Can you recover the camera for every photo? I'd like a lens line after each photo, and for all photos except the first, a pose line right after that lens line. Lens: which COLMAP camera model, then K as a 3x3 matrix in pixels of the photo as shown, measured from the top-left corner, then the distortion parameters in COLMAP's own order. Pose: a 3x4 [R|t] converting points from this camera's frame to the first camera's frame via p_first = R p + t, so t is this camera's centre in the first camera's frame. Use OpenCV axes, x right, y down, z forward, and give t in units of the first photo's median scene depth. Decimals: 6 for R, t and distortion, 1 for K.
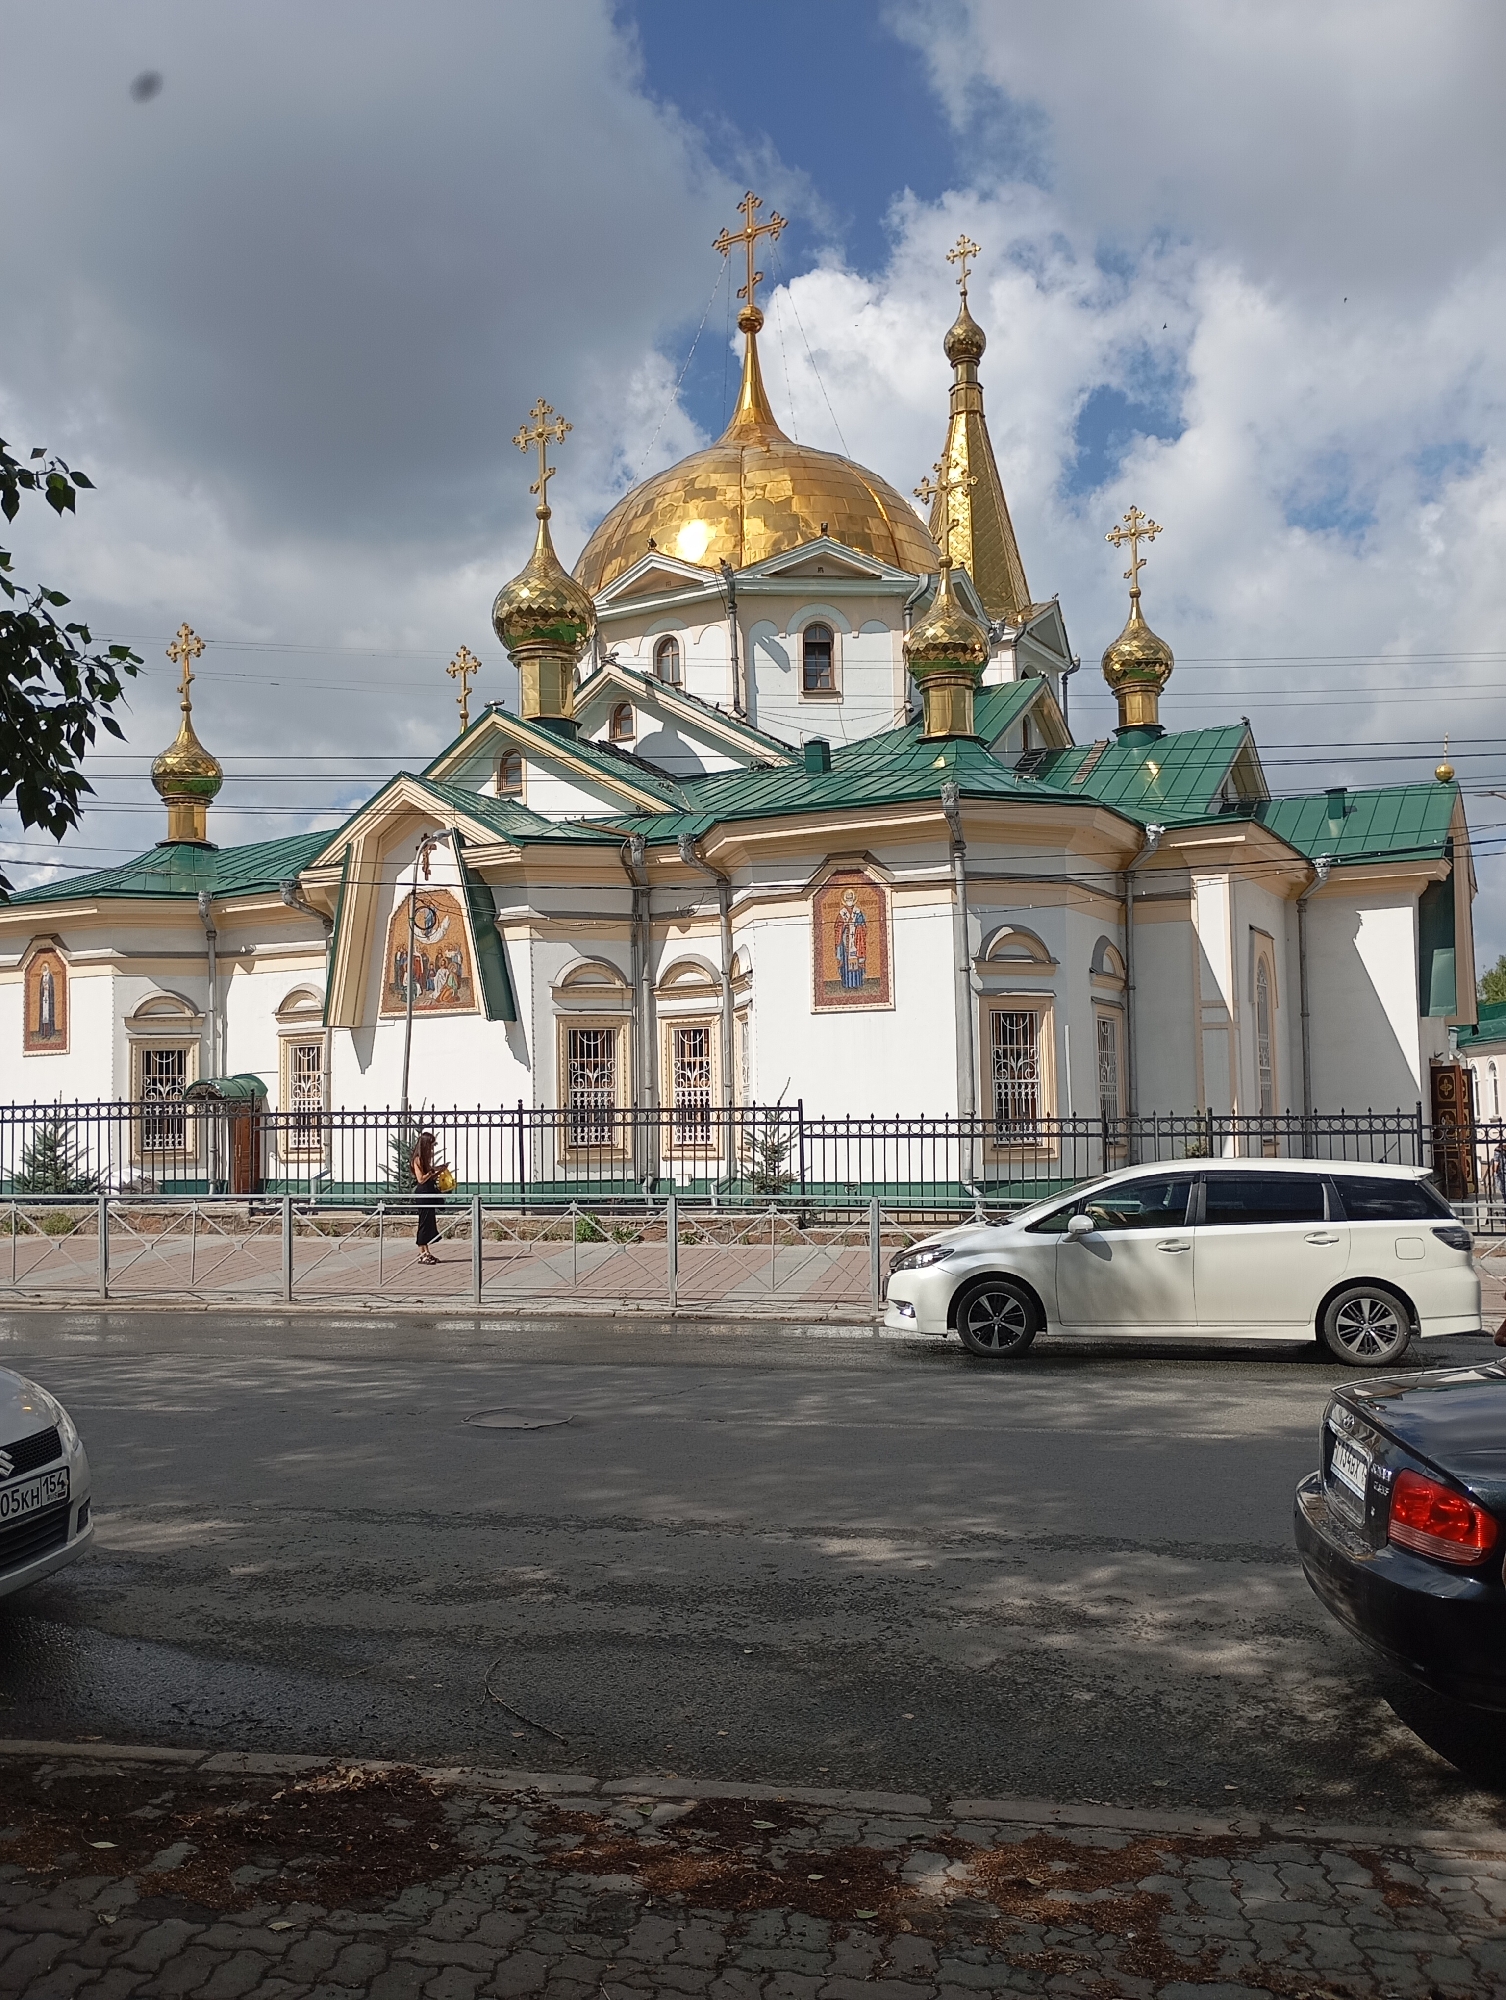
lens RADIAL K [[1640.6, 0, 751.8], [0, 1640.6, 1018.2], [0, 0, 1]] dist [0.017972, 0.001867]
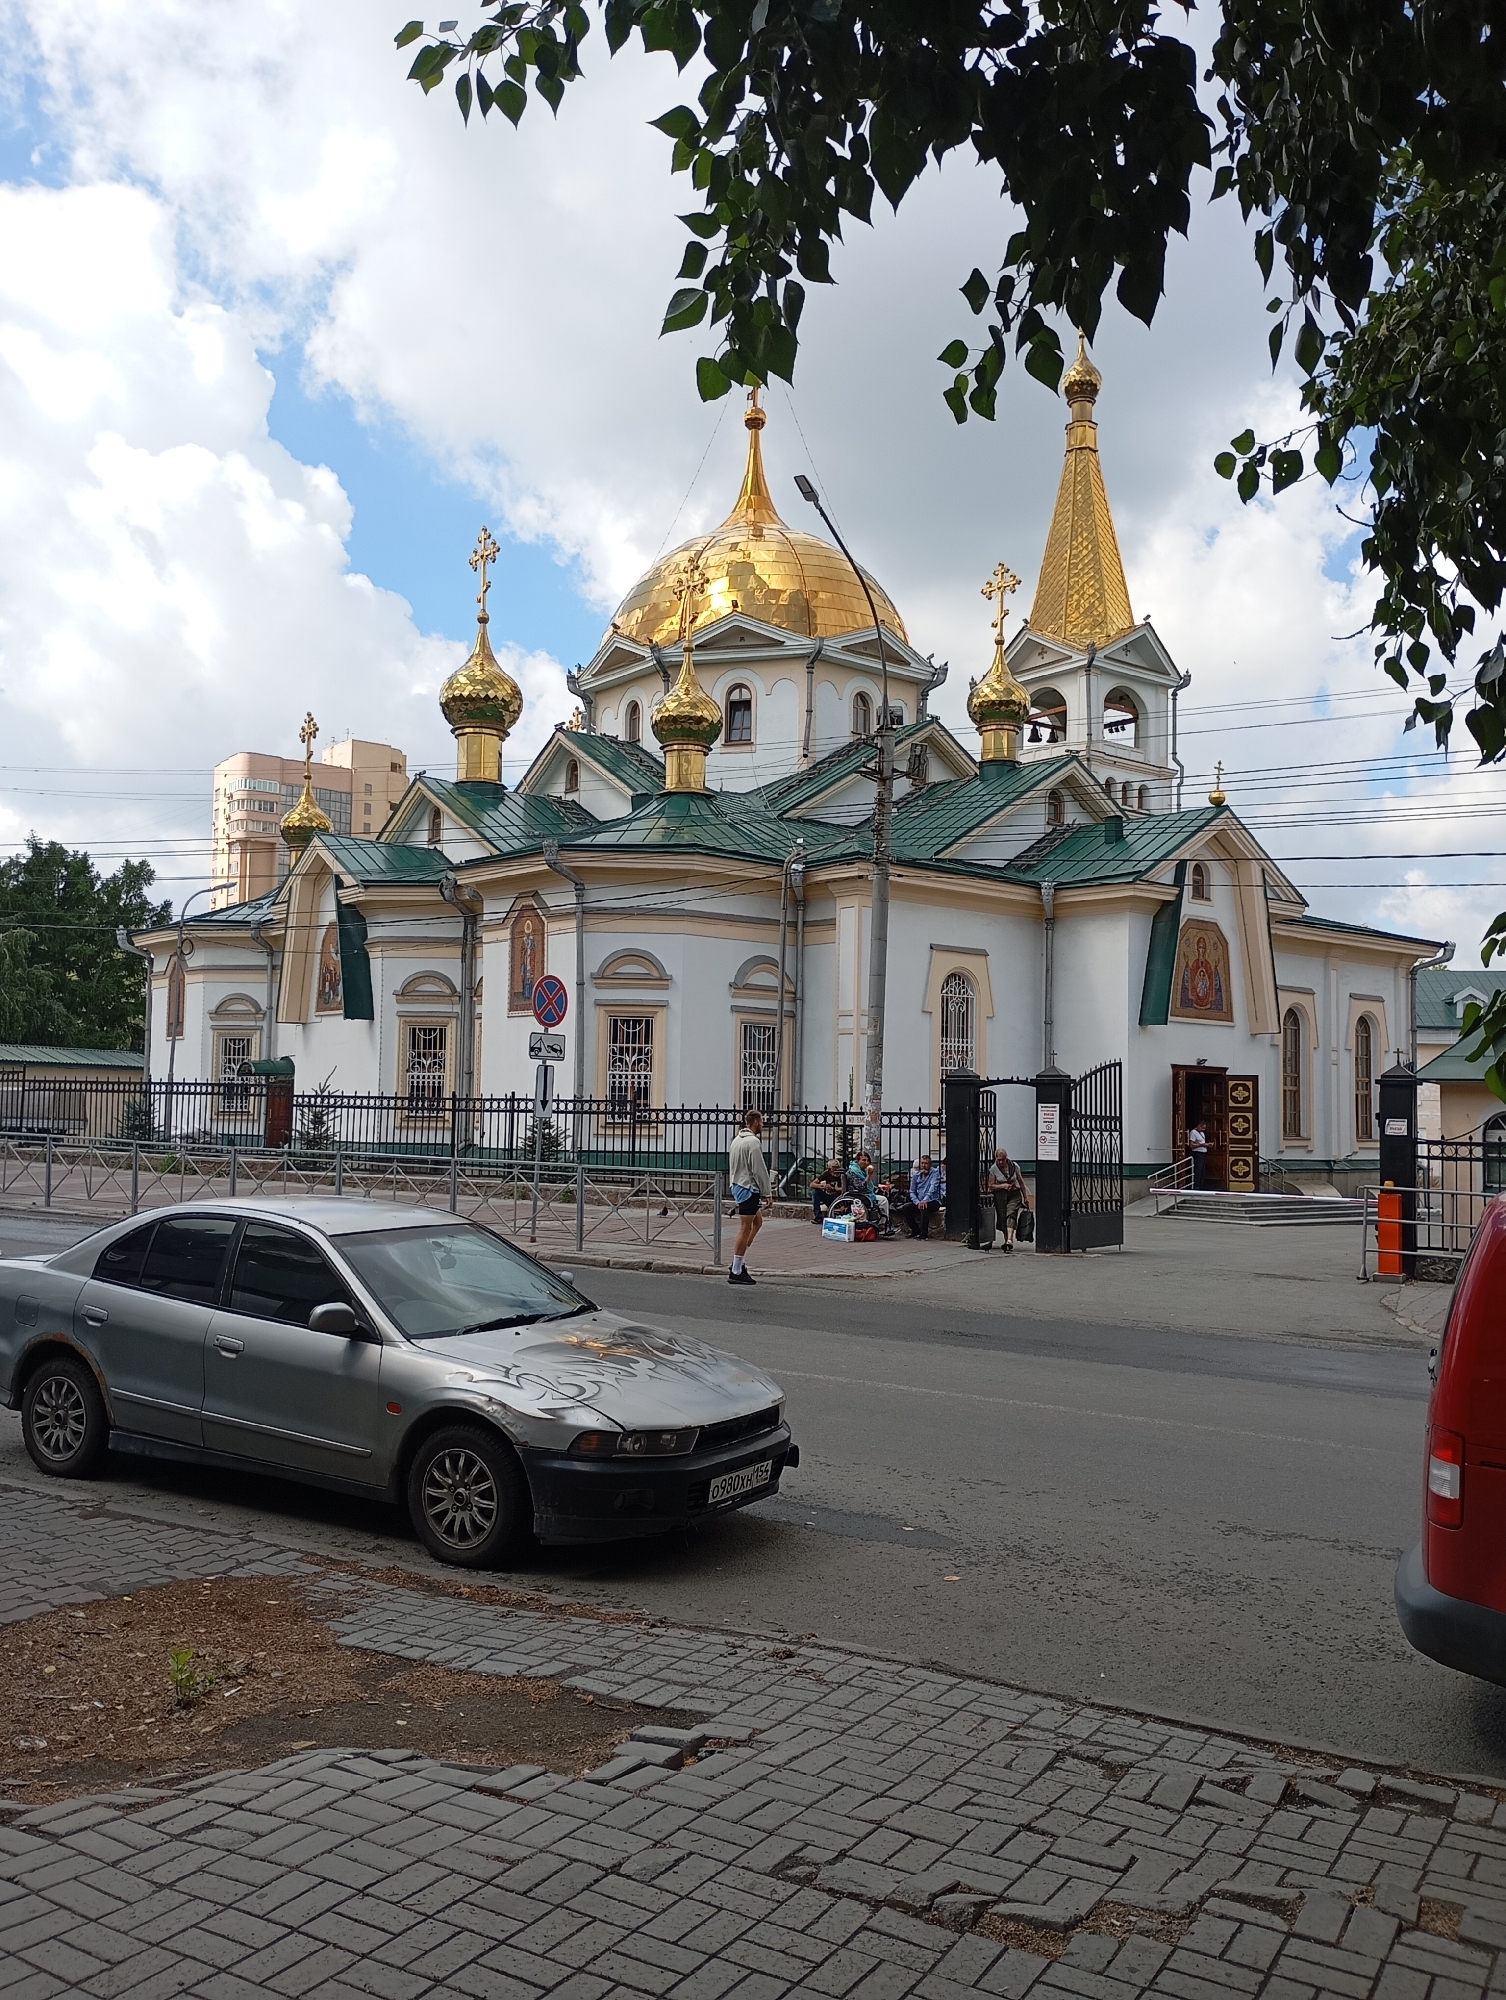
lens RADIAL K [[1640.6, 0, 755.1], [0, 1640.6, 984.6], [0, 0, 1]] dist [0.017972, 0.001867]
pose [[0.935307, 0.004185, -0.353812, 0.592564], [-0.010371, 0.999825, -0.015590, -0.009530], [0.353685, 0.018251, 0.935187, -0.114531]]
